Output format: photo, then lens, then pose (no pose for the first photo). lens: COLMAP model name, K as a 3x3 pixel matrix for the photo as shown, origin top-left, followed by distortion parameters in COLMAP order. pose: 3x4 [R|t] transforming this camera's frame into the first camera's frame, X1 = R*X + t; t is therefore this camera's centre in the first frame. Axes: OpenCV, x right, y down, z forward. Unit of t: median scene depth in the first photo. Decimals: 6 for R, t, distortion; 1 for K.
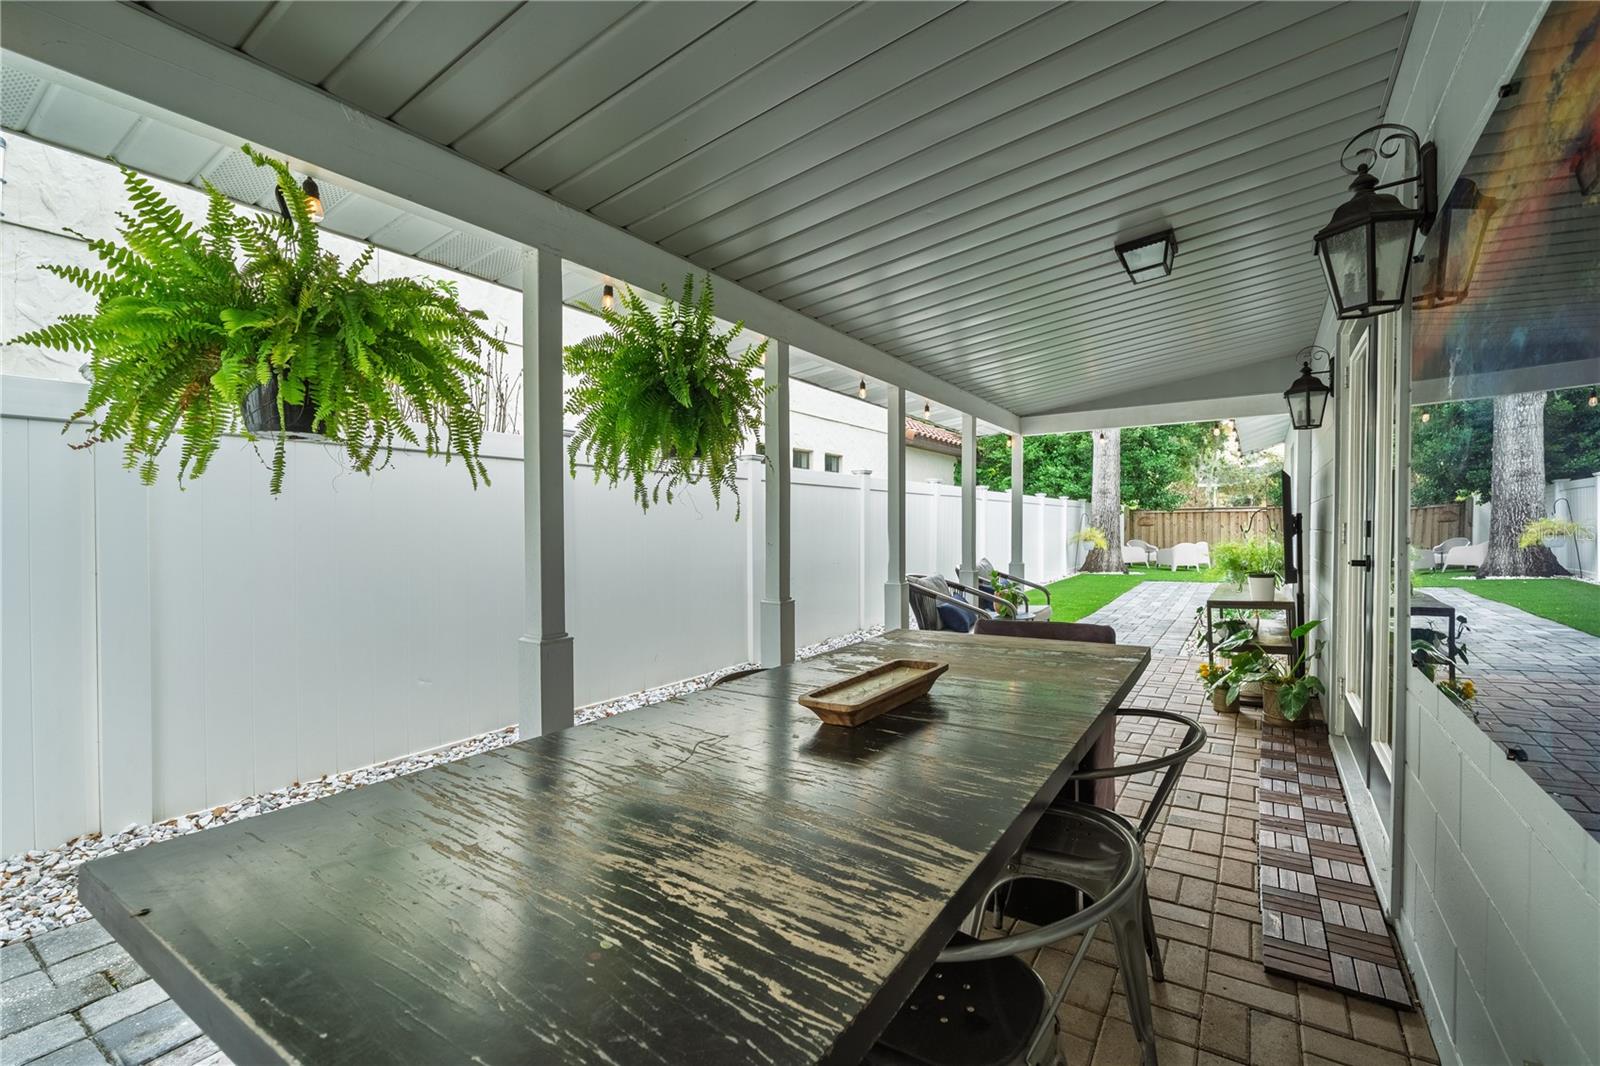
lens RADIAL K [[631.4, 0, 800.0], [0, 631.4, 533.0], [0, 0, 1]] dist [0.001336, 0.000033]
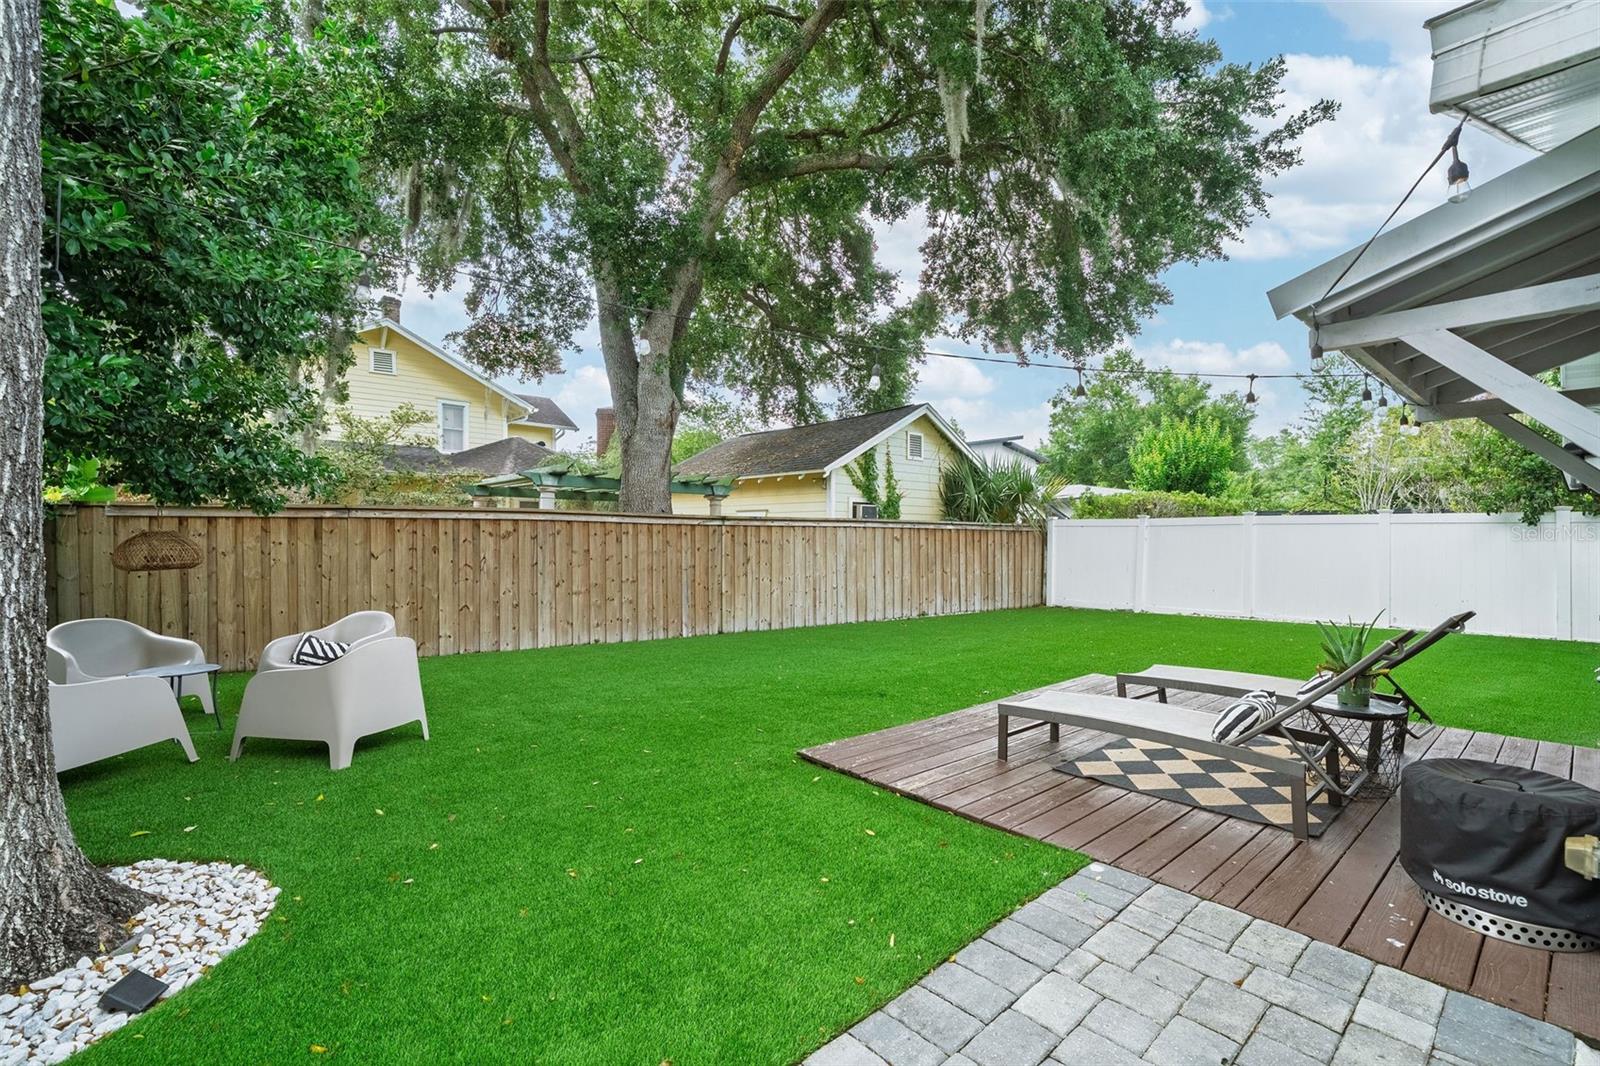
lens RADIAL K [[690.0, 0, 800.0], [0, 690.0, 533.0], [0, 0, 1]] dist [0.001147, 0.000124]
pose [[0.229736, 0.003851, 0.973245, 0.345062], [0.020505, 0.999751, -0.008797, -0.016703], [-0.973037, 0.021978, 0.229600, 0.700412]]
